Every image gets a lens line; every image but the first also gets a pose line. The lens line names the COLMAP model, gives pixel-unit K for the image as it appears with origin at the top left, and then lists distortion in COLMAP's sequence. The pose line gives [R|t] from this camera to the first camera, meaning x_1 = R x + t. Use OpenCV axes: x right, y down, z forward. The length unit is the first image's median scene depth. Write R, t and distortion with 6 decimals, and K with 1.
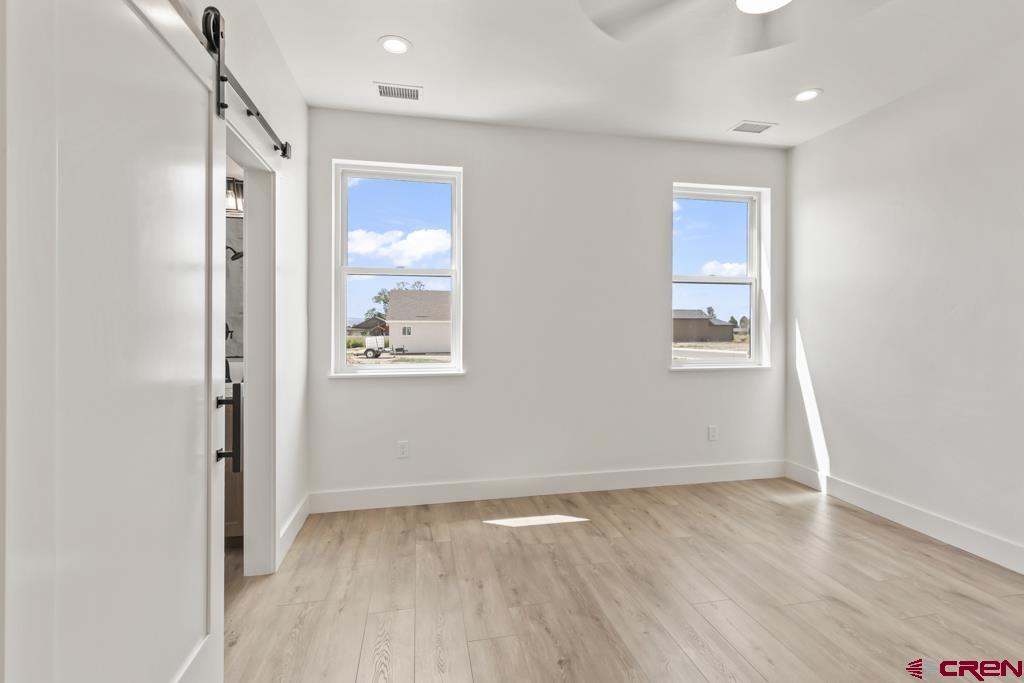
lens RADIAL K [[478.2, 0, 515.6], [0, 478.2, 328.8], [0, 0, 1]] dist [-0.000390, -0.000060]
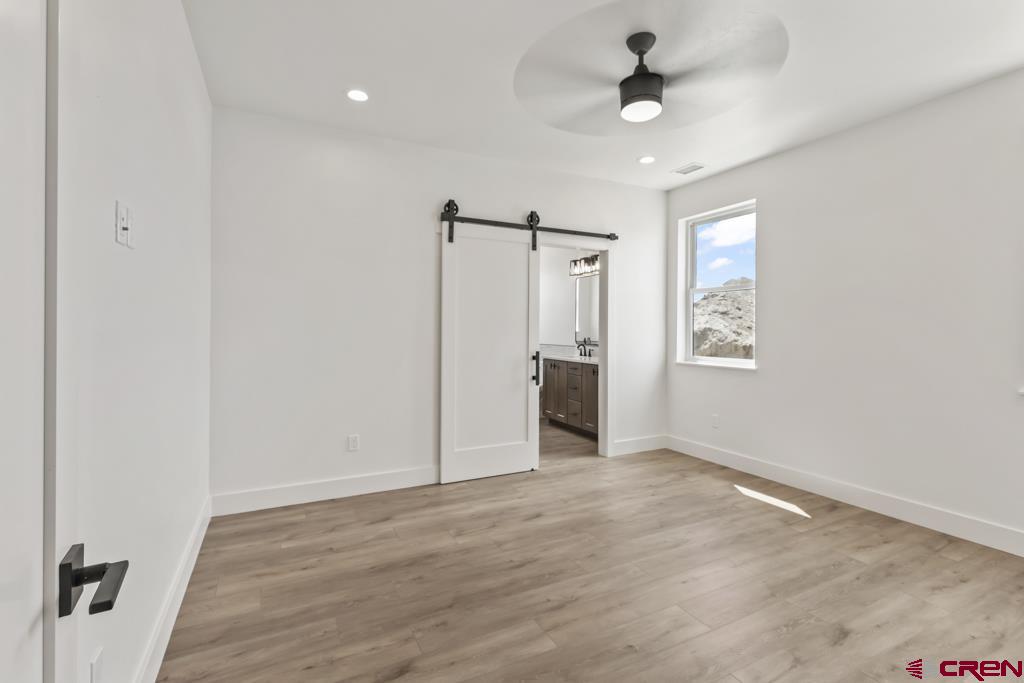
lens RADIAL K [[463.5, 0, 512.3], [0, 463.5, 330.2], [0, 0, 1]] dist [0.014253, 0.000109]
pose [[0.257676, 0.003869, -0.966224, 0.962130], [-0.007271, 0.999971, 0.002065, -0.003570], [0.966204, 0.006493, 0.257697, 0.113018]]
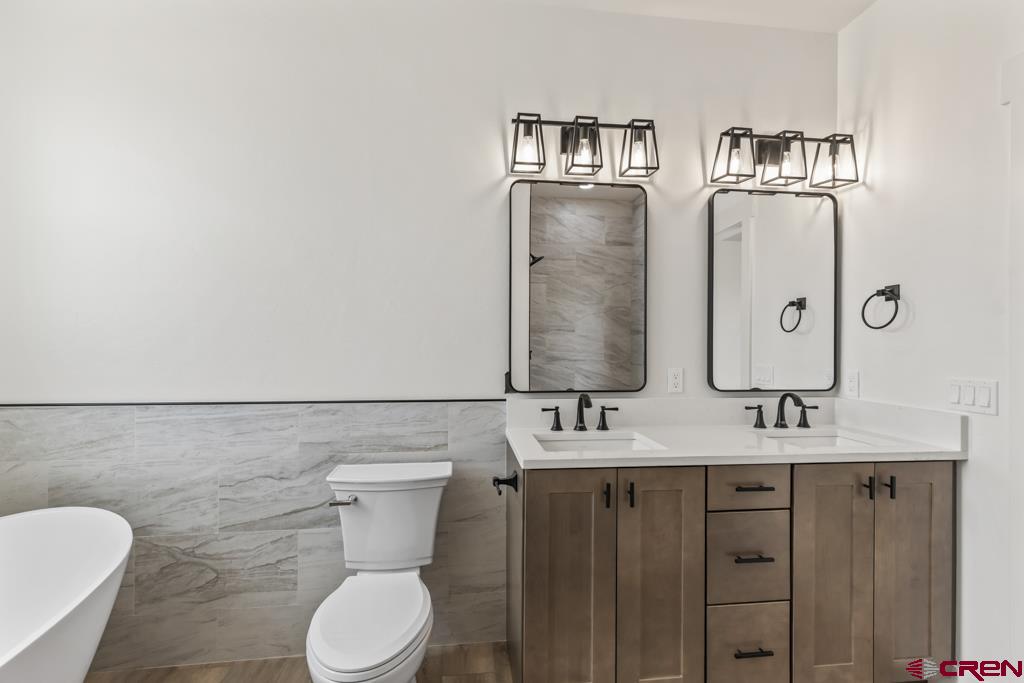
lens RADIAL K [[462.4, 0, 512.0], [0, 462.4, 341.5], [0, 0, 1]] dist [0.013715, 0.000020]
pose [[0.995866, 0.008362, -0.090450, -0.920513], [-0.009453, 0.999888, -0.011631, -0.004105], [0.090343, 0.012438, 0.995833, 0.283705]]
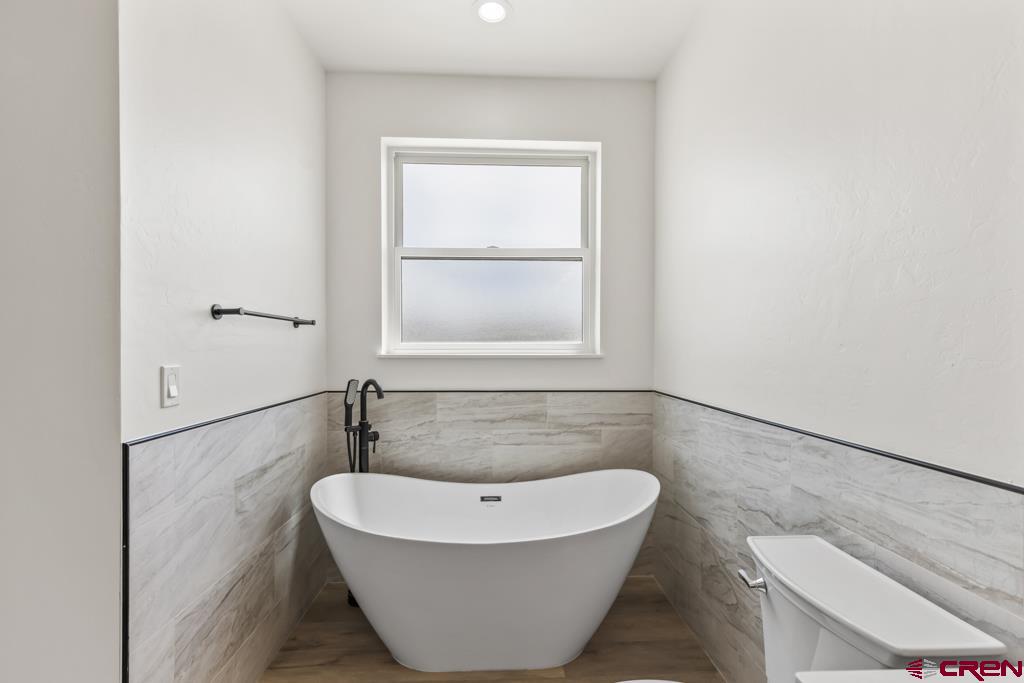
lens RADIAL K [[465.1, 0, 512.3], [0, 465.1, 350.0], [0, 0, 1]] dist [0.013680, -0.000098]
pose [[-0.162774, 0.008530, -0.986626, -0.765462], [-0.002968, 0.999954, 0.009134, -0.007703], [0.986659, 0.004415, -0.162741, 0.682334]]
